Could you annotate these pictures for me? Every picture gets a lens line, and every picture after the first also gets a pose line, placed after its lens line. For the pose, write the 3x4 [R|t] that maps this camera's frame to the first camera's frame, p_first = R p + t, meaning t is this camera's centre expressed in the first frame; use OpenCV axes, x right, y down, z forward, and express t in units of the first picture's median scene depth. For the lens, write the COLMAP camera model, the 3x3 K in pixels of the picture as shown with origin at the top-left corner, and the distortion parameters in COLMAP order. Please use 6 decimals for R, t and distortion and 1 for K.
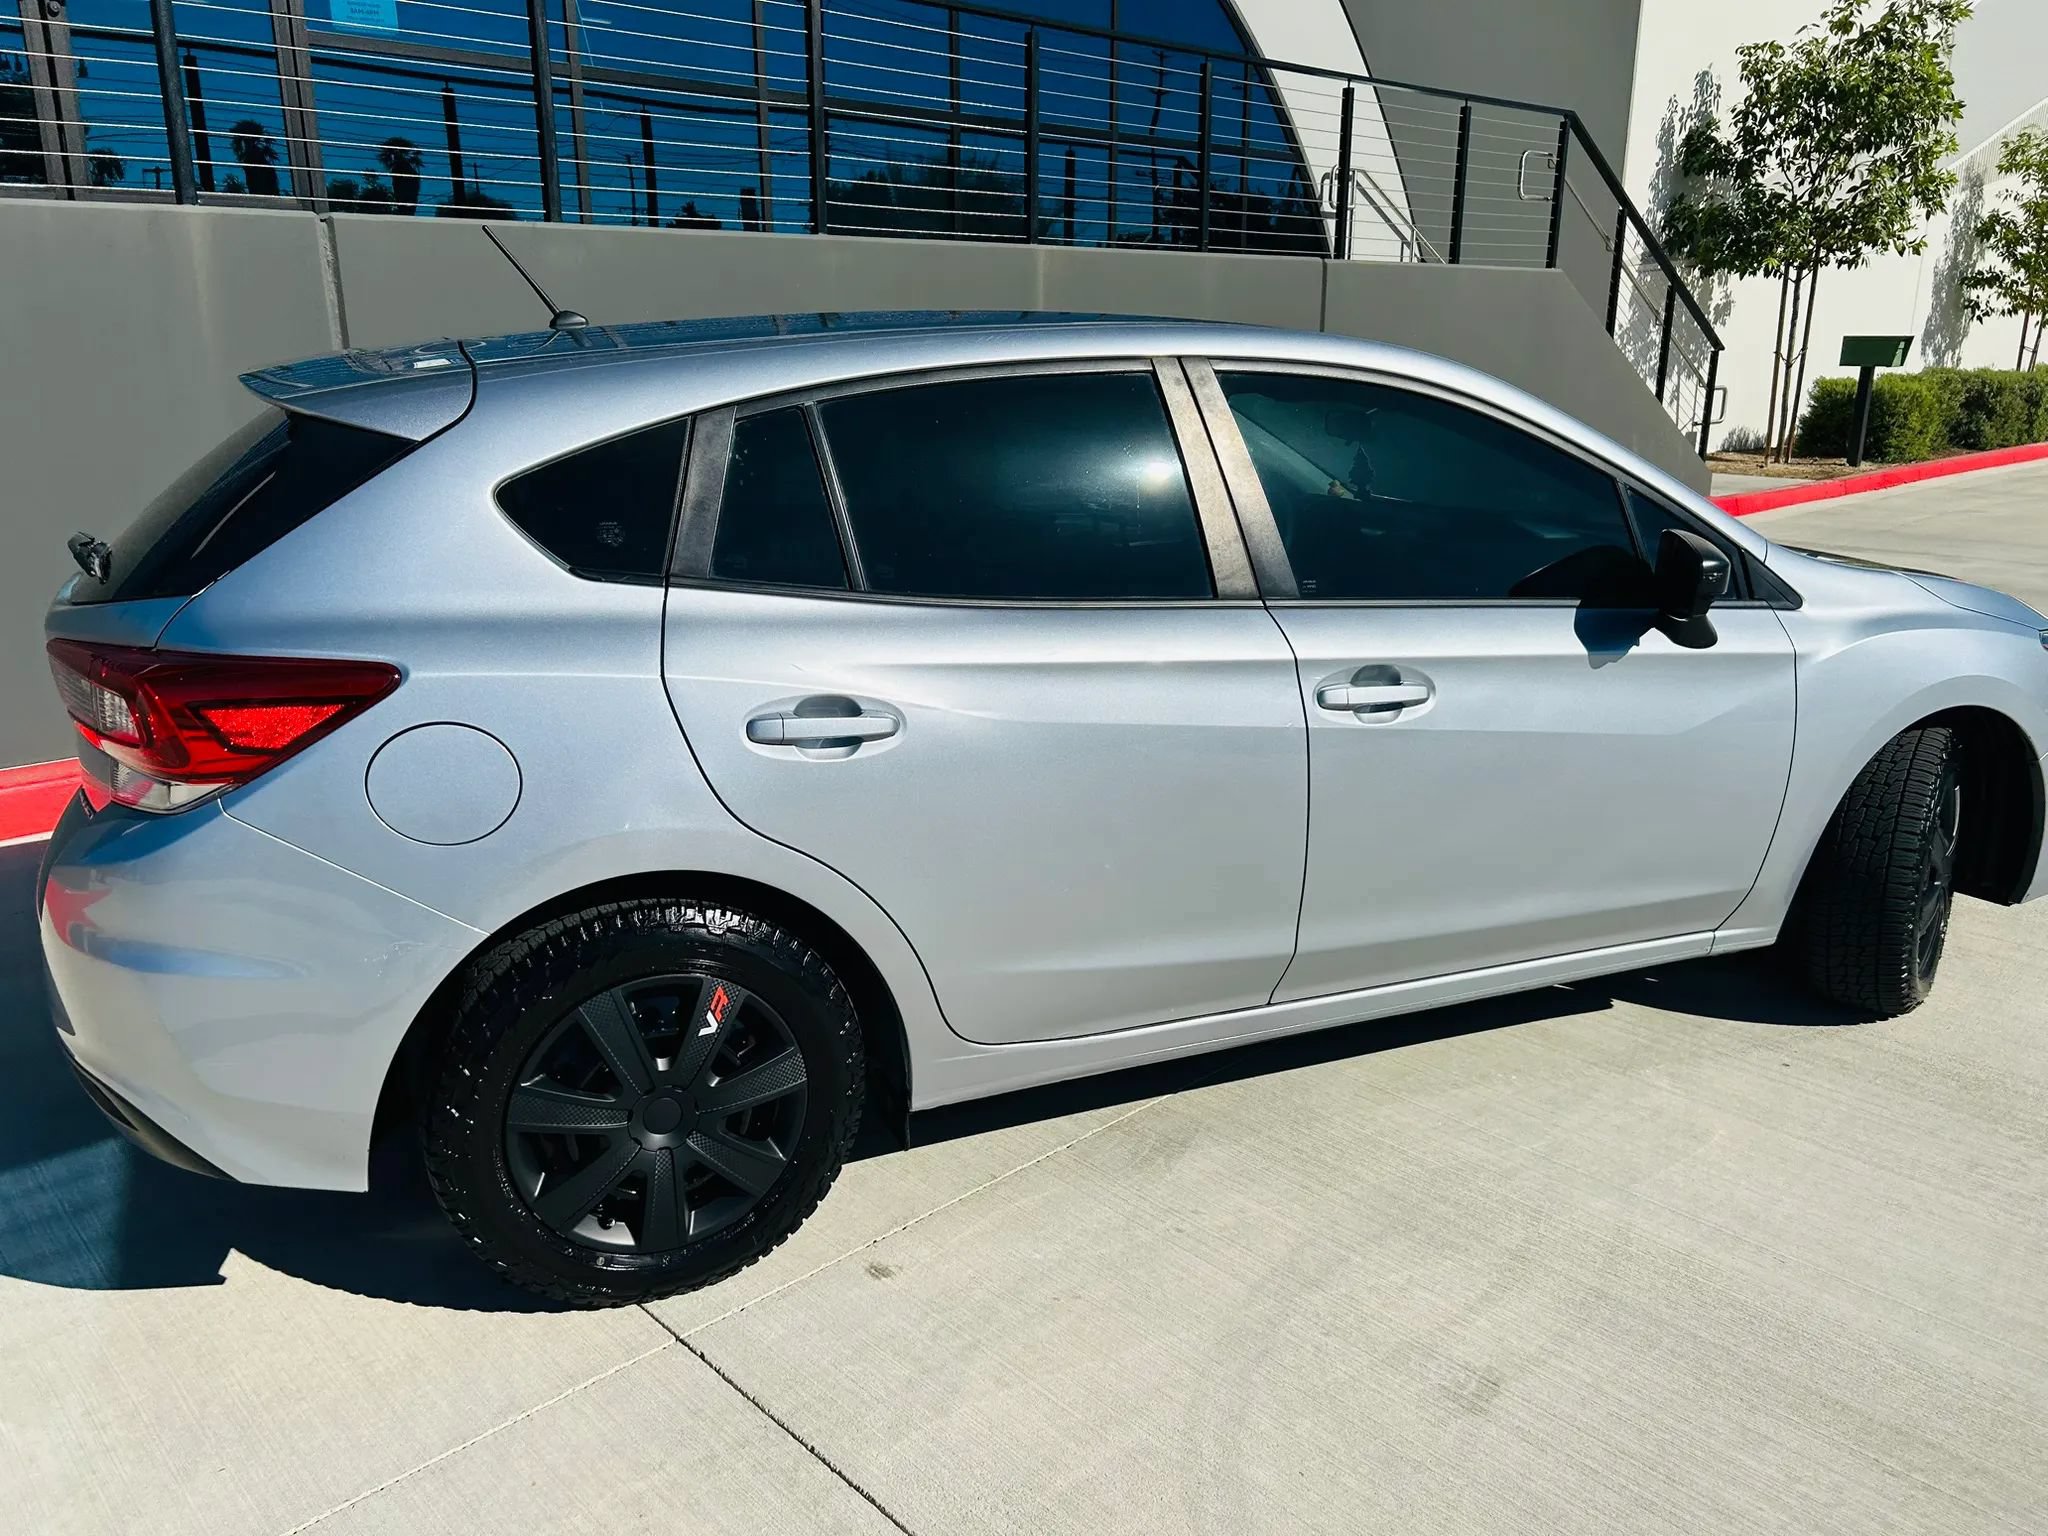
lens RADIAL K [[1570.8, 0, 1015.4], [0, 1570.8, 756.9], [0, 0, 1]] dist [0.048579, -0.049817]
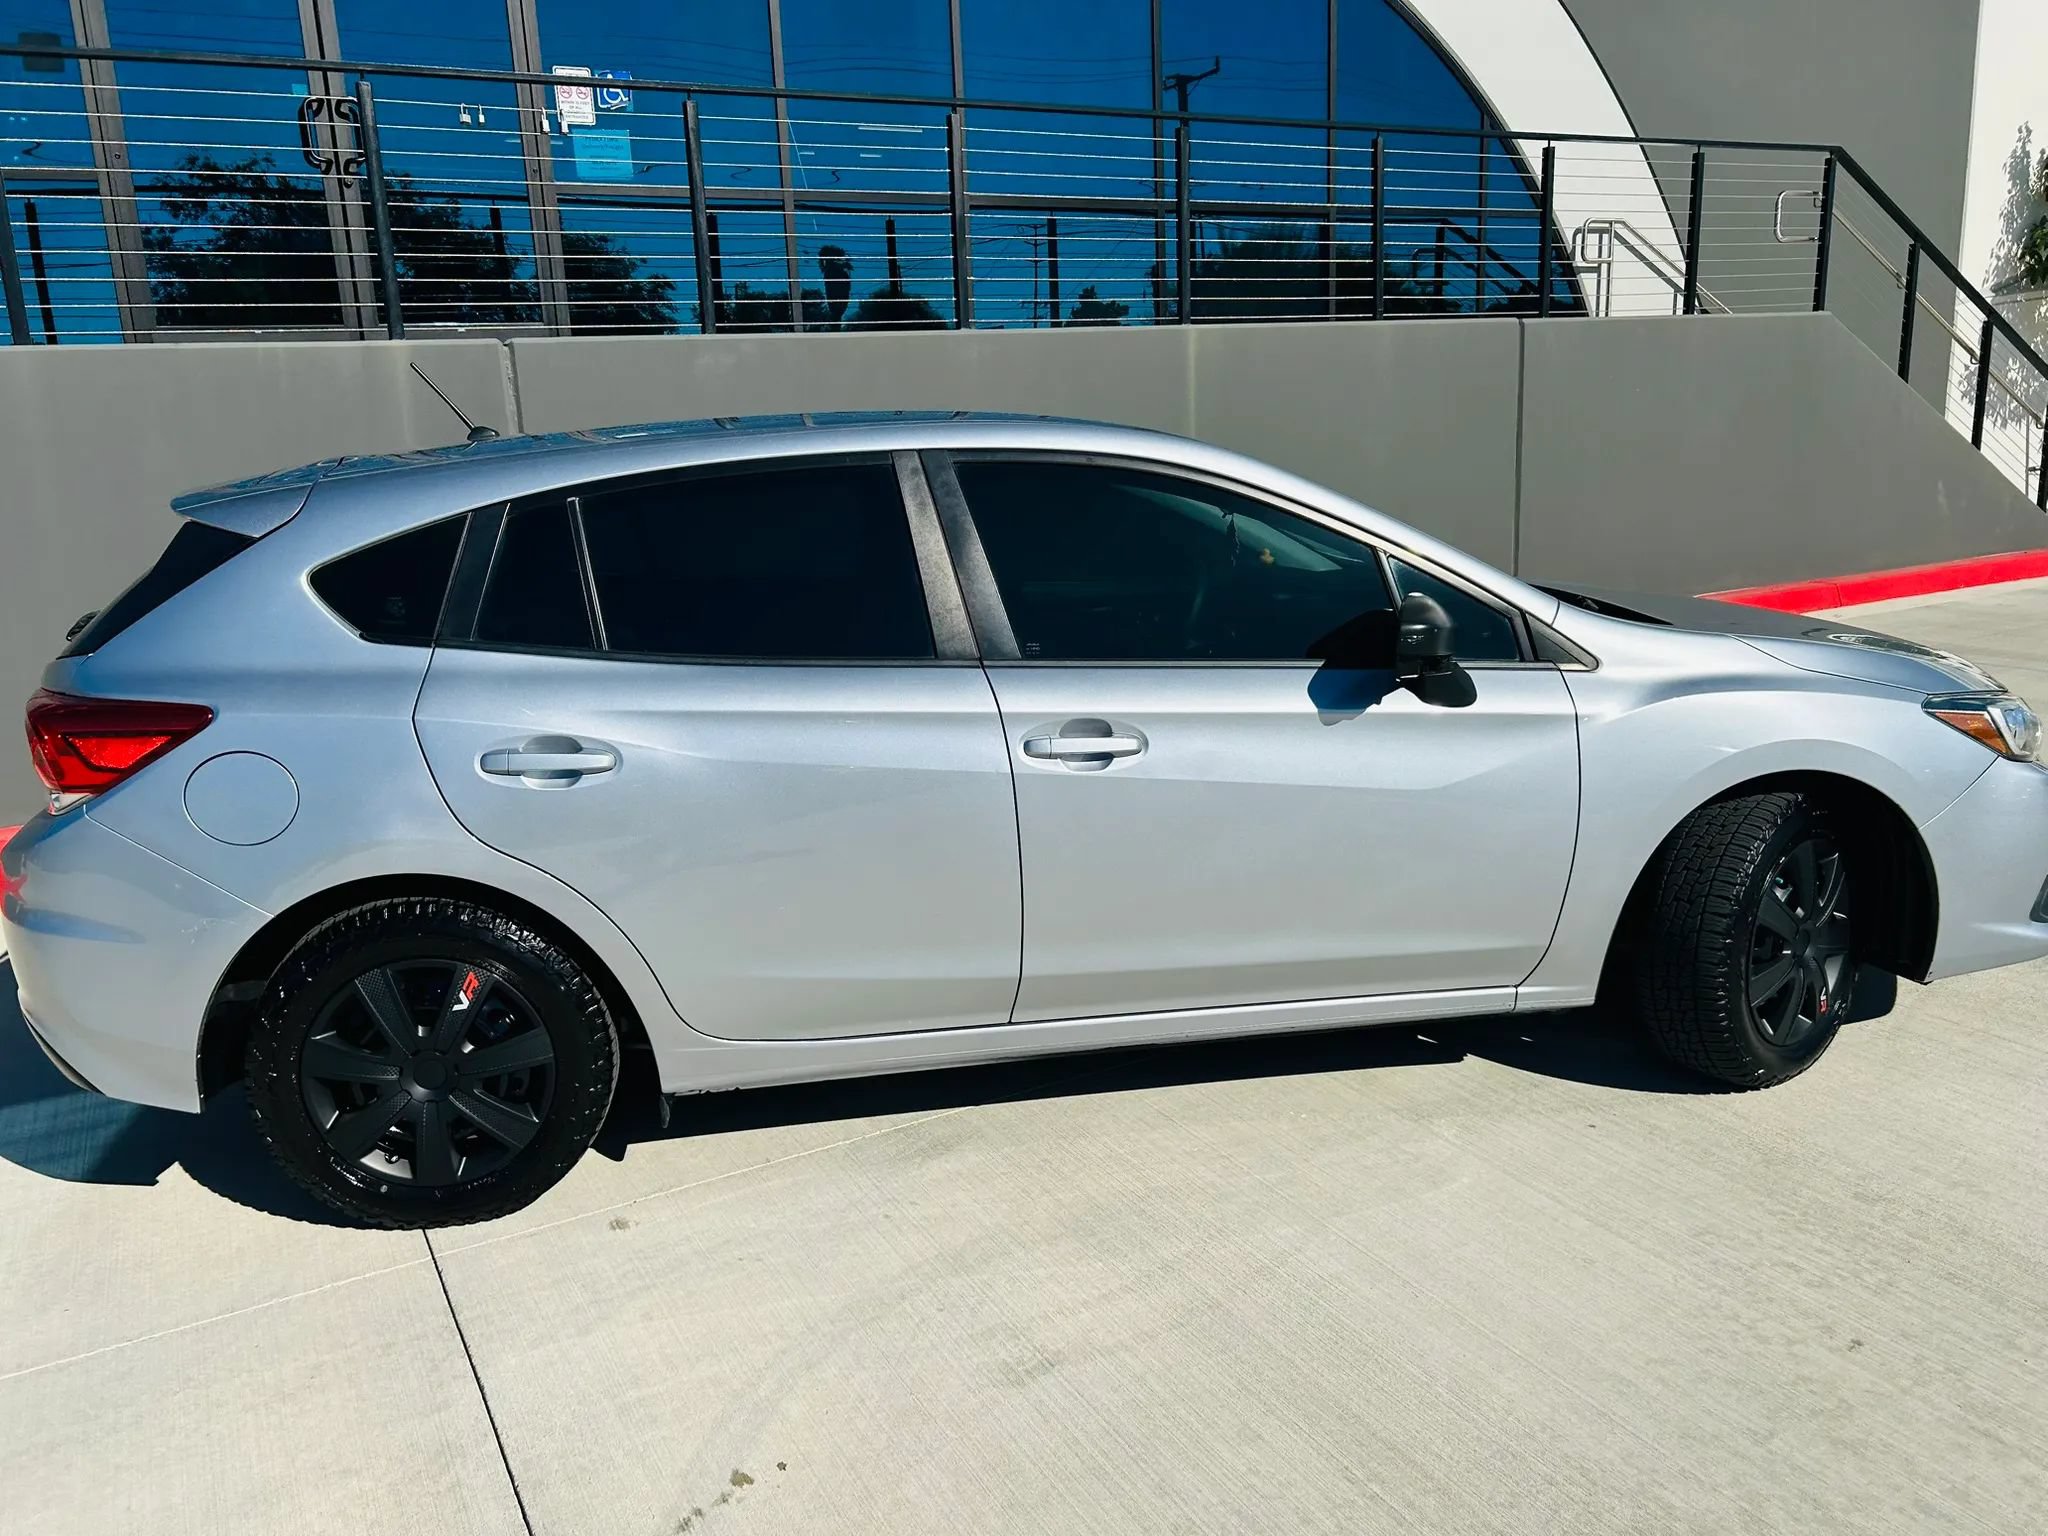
lens RADIAL K [[1570.8, 0, 1006.2], [0, 1570.8, 751.0], [0, 0, 1]] dist [0.048579, -0.049817]
pose [[0.966025, 0.015789, -0.257967, 0.462037], [-0.027074, 0.998823, -0.040254, 0.010526], [0.257028, 0.045871, 0.965315, -0.080026]]
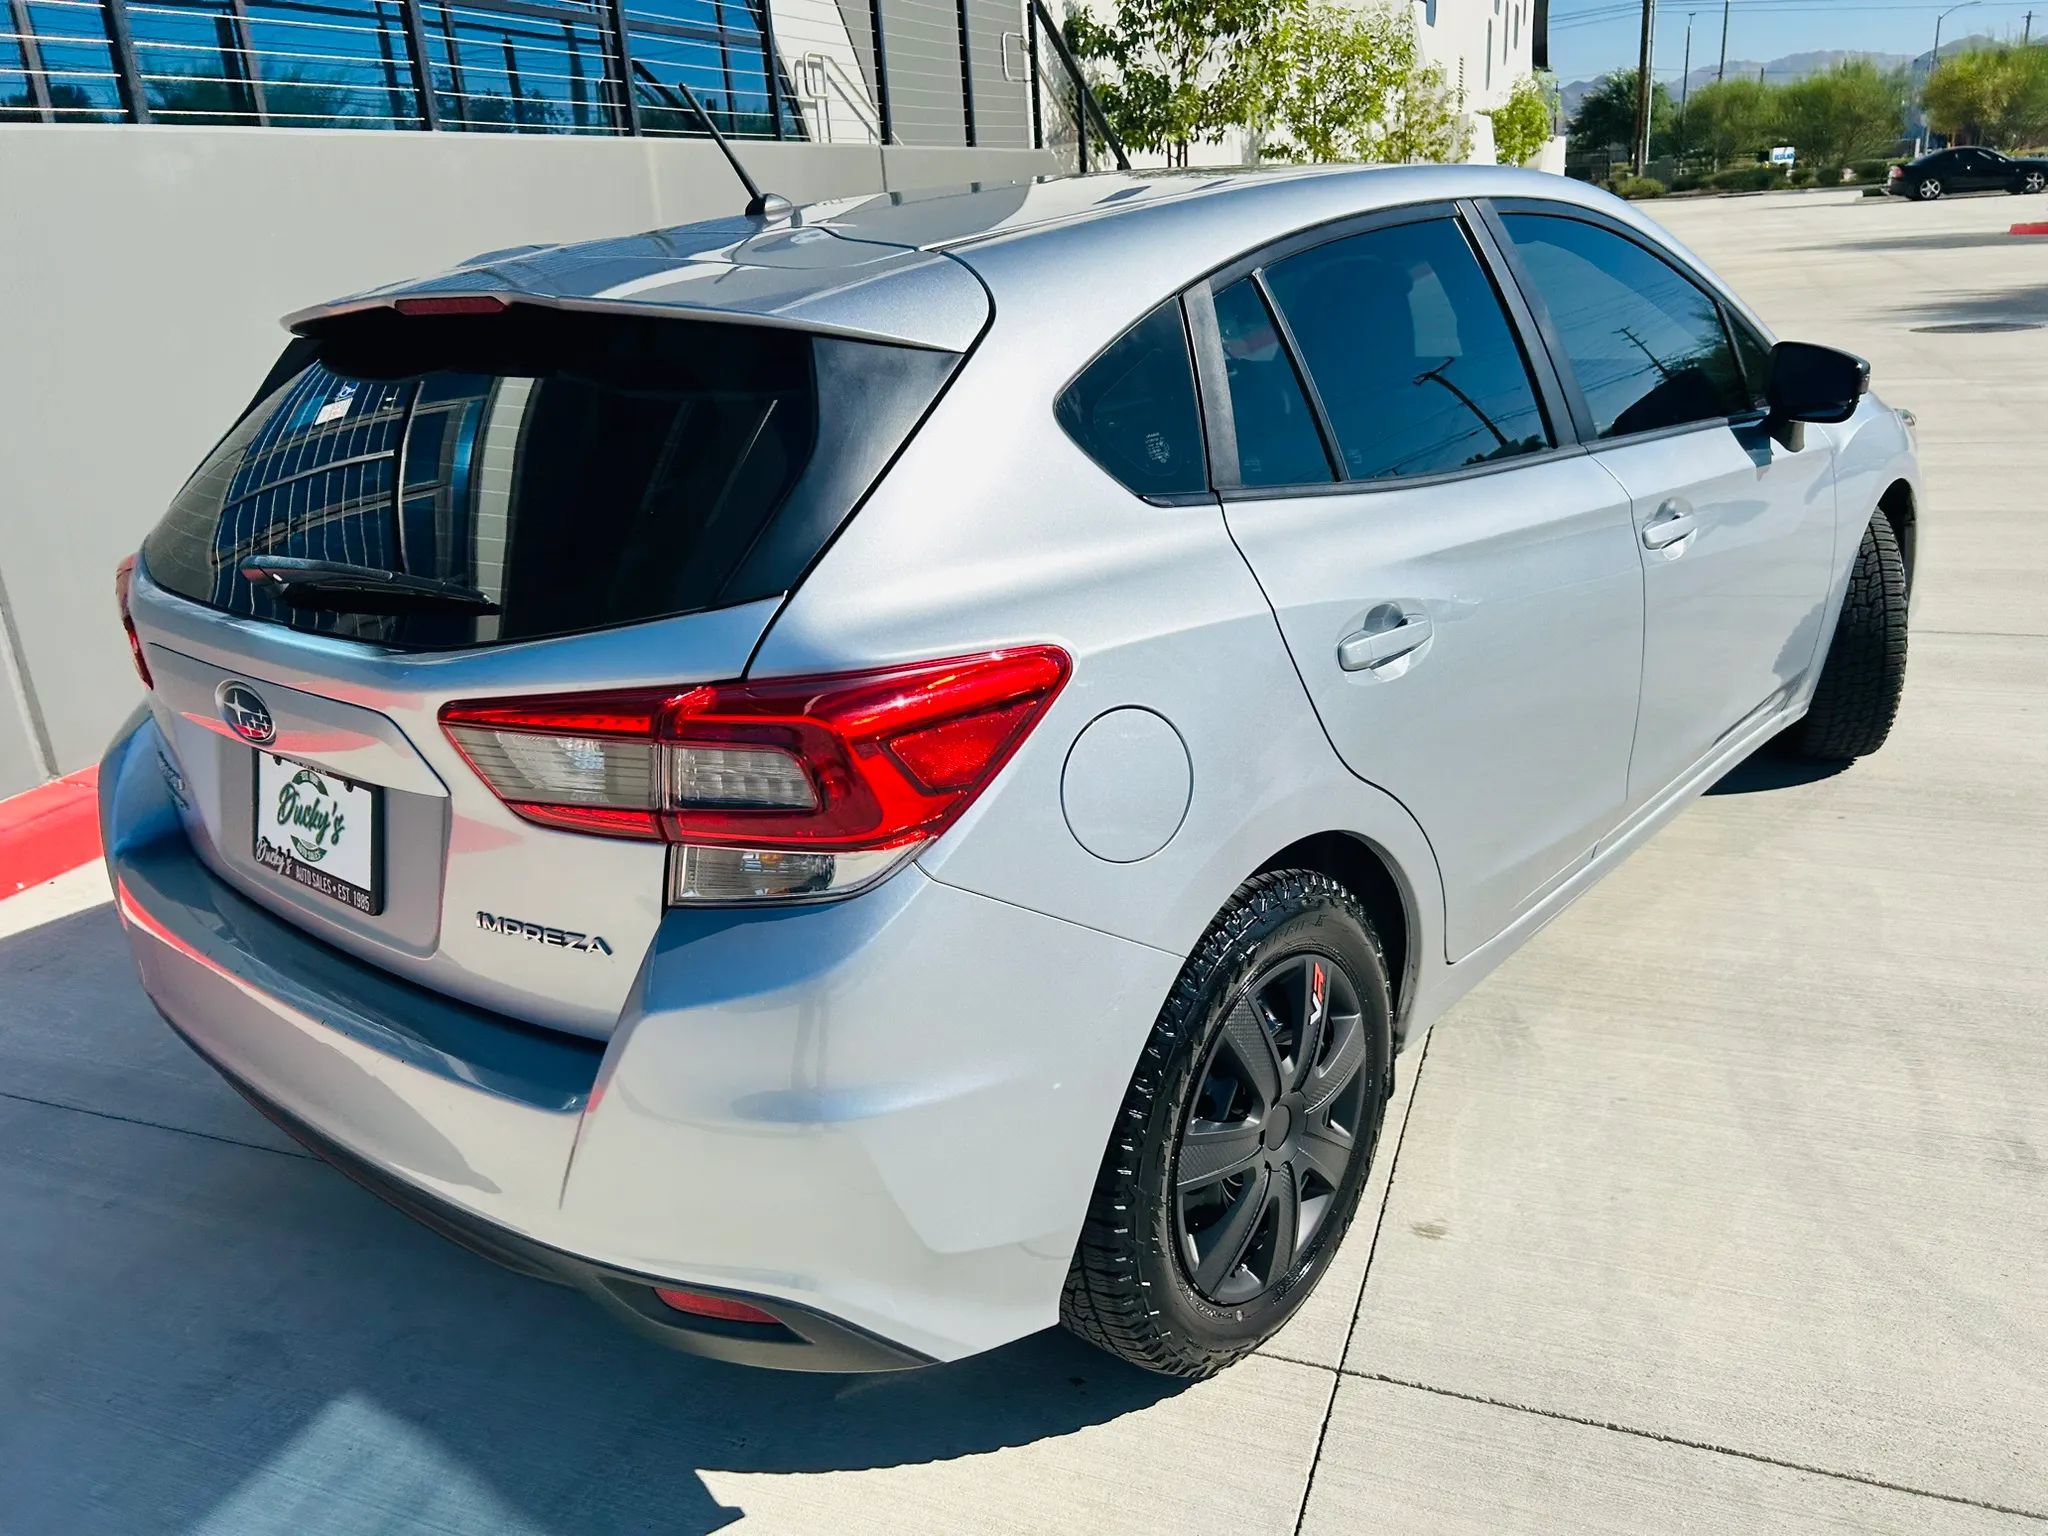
lens RADIAL K [[1570.8, 0, 1019.2], [0, 1570.8, 750.2], [0, 0, 1]] dist [0.048579, -0.049817]
pose [[0.901426, -0.194799, 0.386633, -0.557338], [0.176148, 0.980817, 0.083485, -0.058309], [-0.395479, -0.007151, 0.918447, 0.243832]]
